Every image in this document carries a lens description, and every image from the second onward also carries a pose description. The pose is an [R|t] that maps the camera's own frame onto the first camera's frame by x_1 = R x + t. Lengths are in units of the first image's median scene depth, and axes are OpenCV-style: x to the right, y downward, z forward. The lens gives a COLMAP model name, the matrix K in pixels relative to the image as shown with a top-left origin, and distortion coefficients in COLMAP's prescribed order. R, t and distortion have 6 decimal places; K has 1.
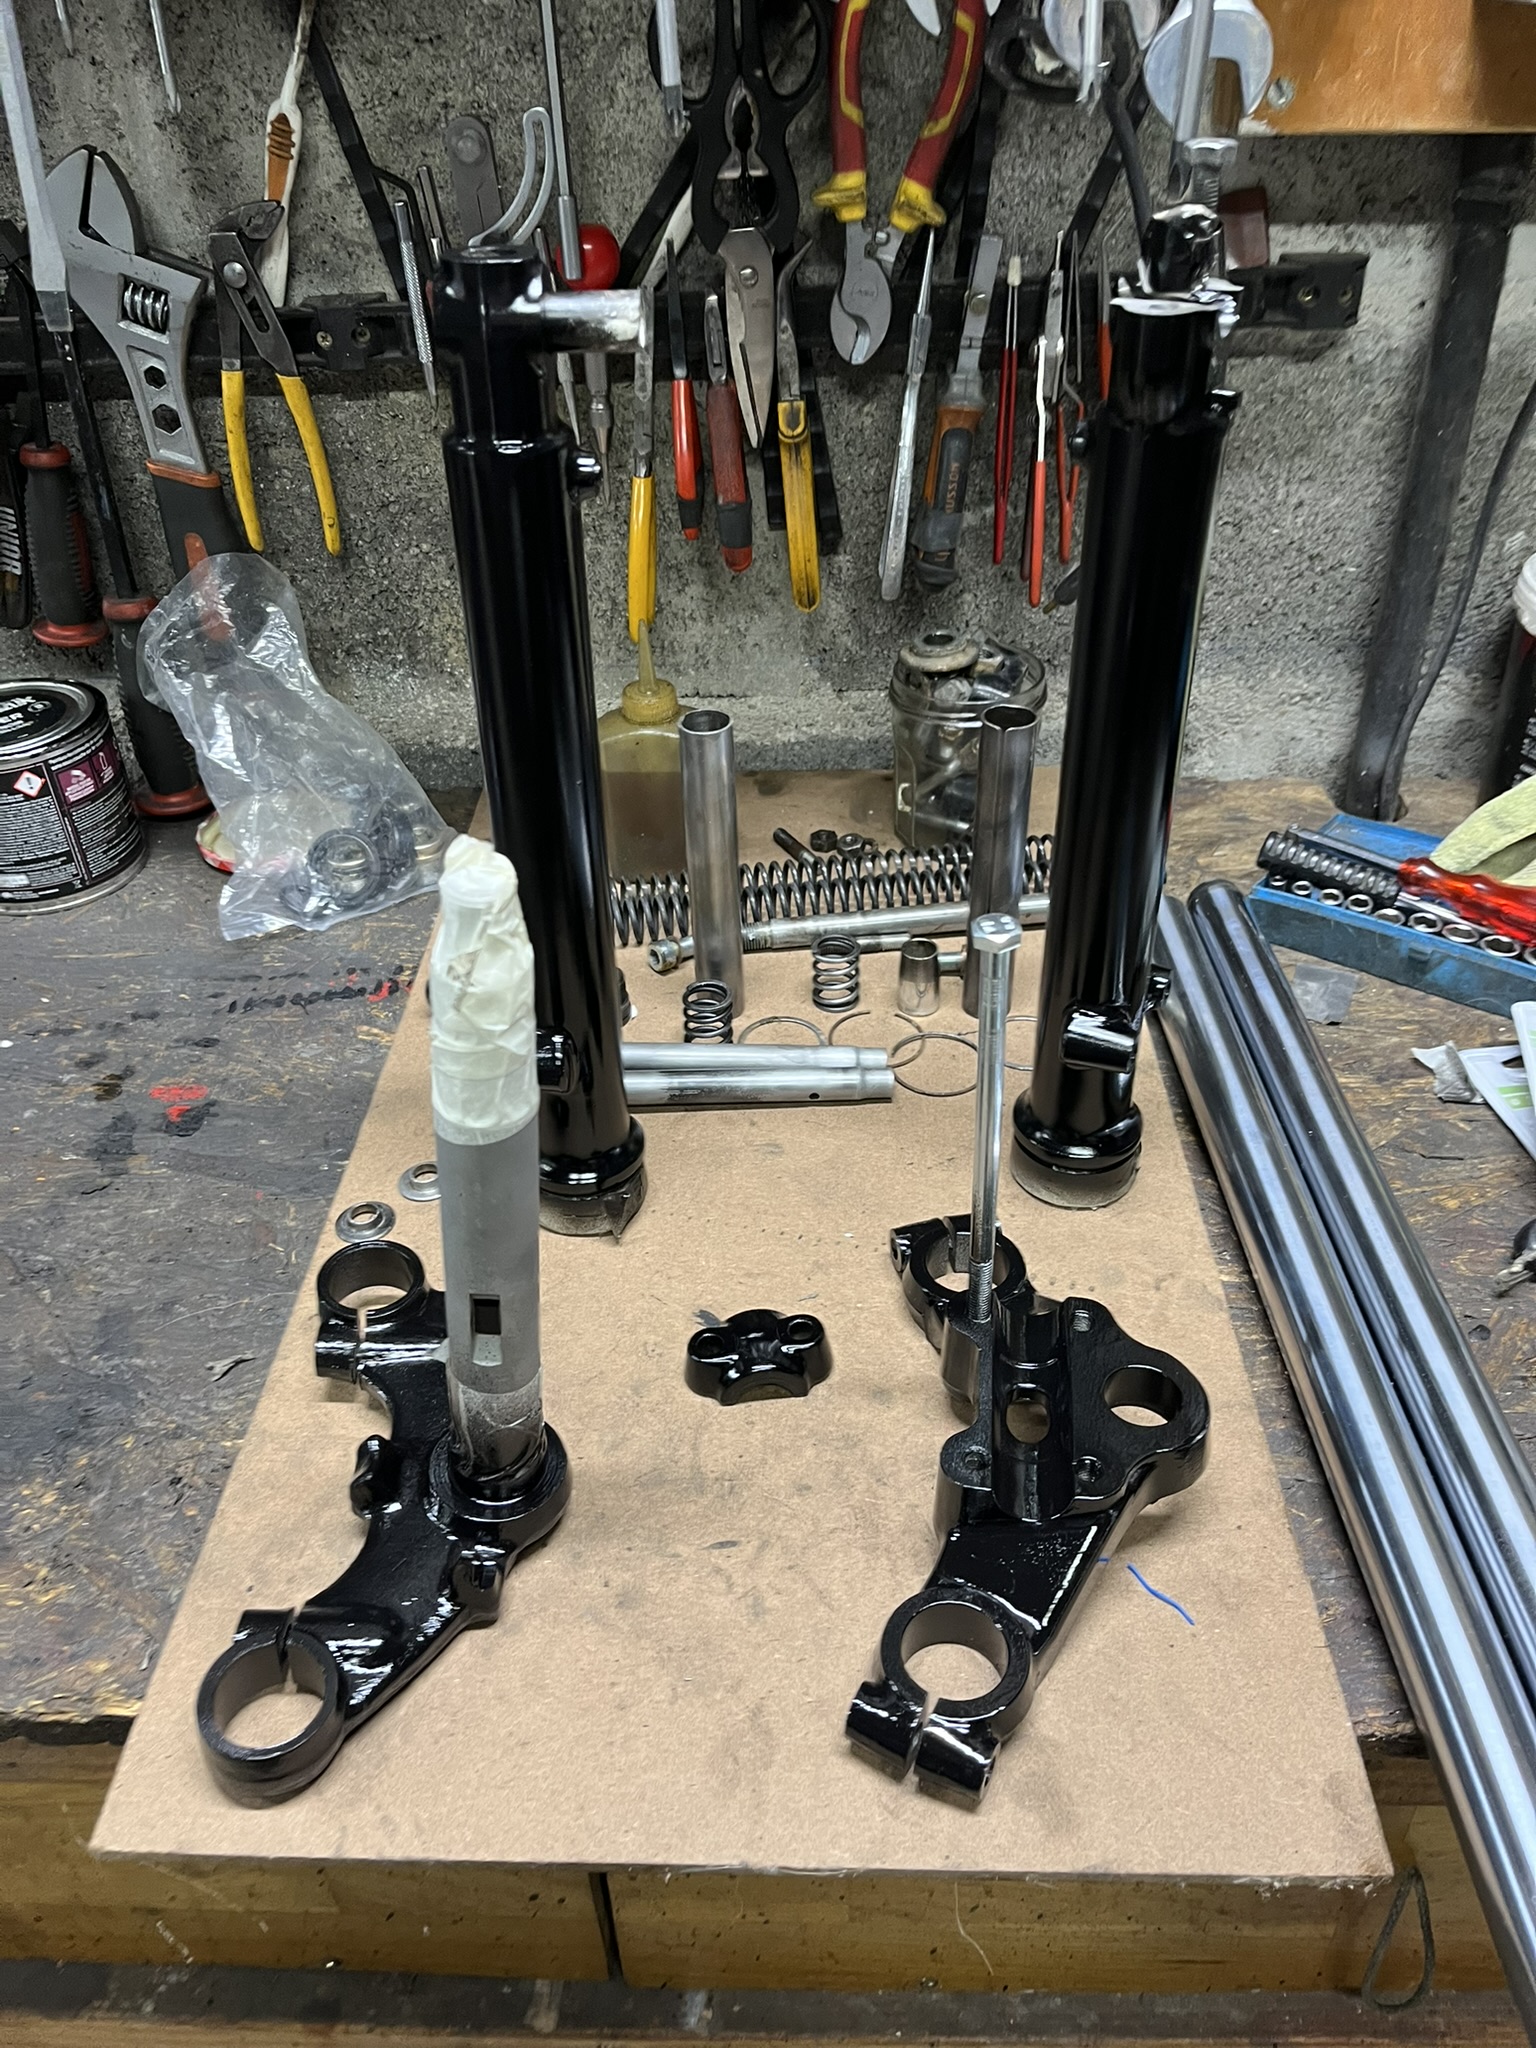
lens RADIAL K [[1547.2, 0, 758.1], [0, 1547.2, 993.7], [0, 0, 1]] dist [0.048619, -0.051077]
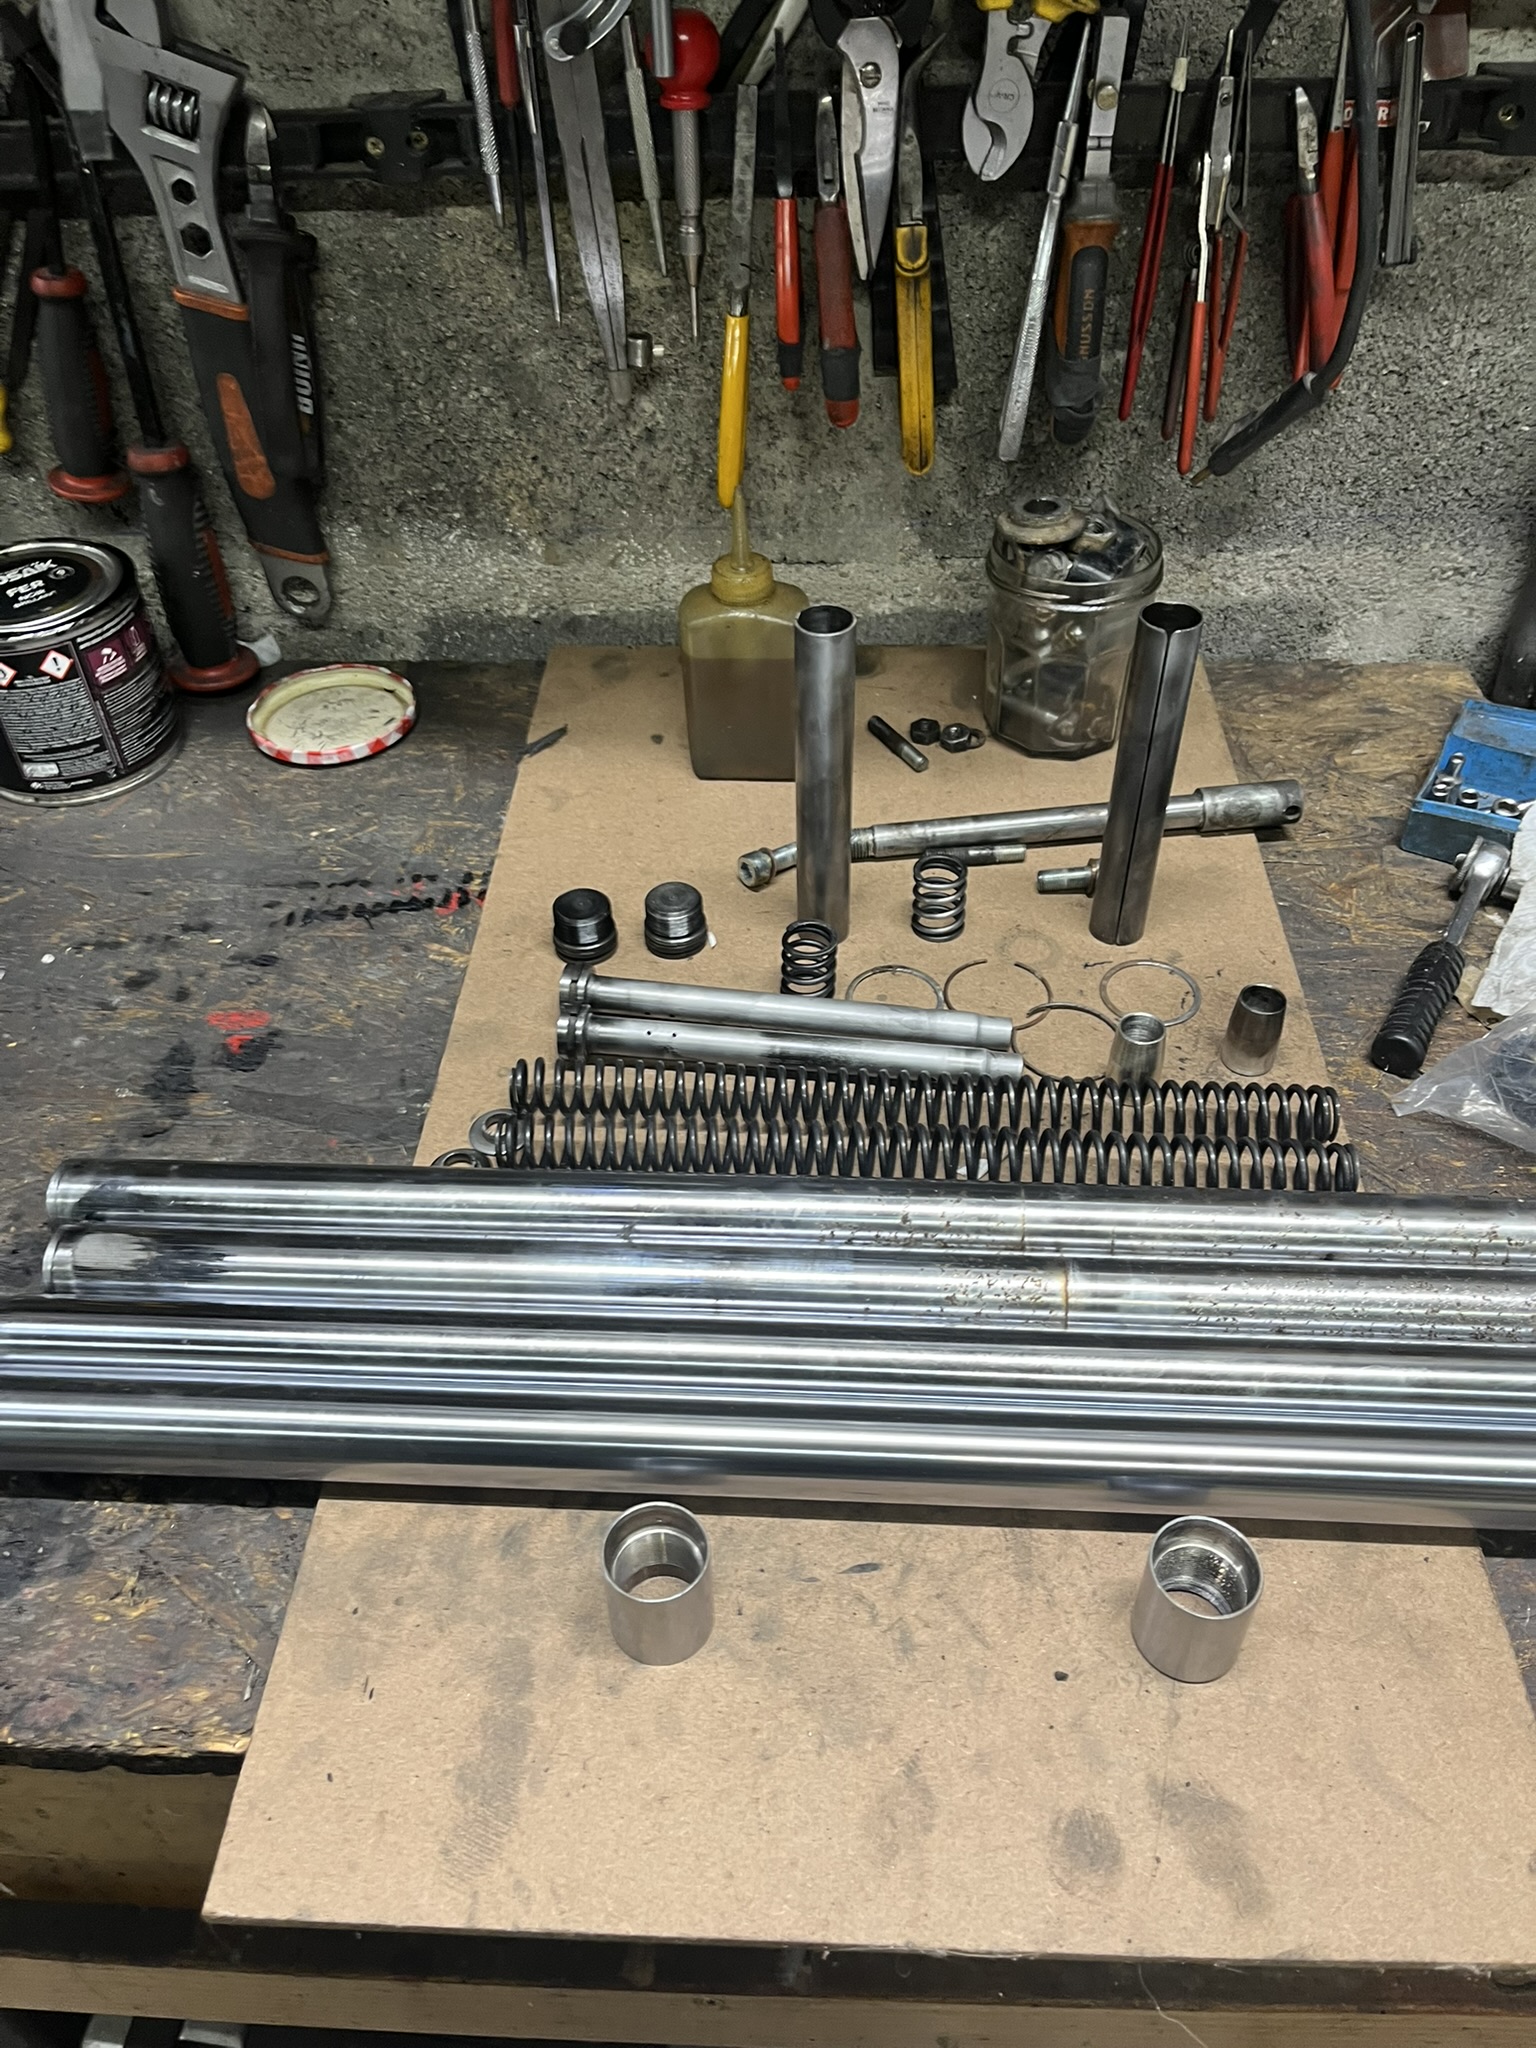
lens RADIAL K [[1558.8, 0, 768.0], [0, 1558.8, 1024.0], [0, 0, 1]] dist [0.059721, -0.084748]
pose [[0.999882, 0.014482, -0.005180, -0.048420], [-0.013694, 0.991576, 0.128804, -0.051918], [0.007002, -0.128718, 0.991657, 0.072669]]
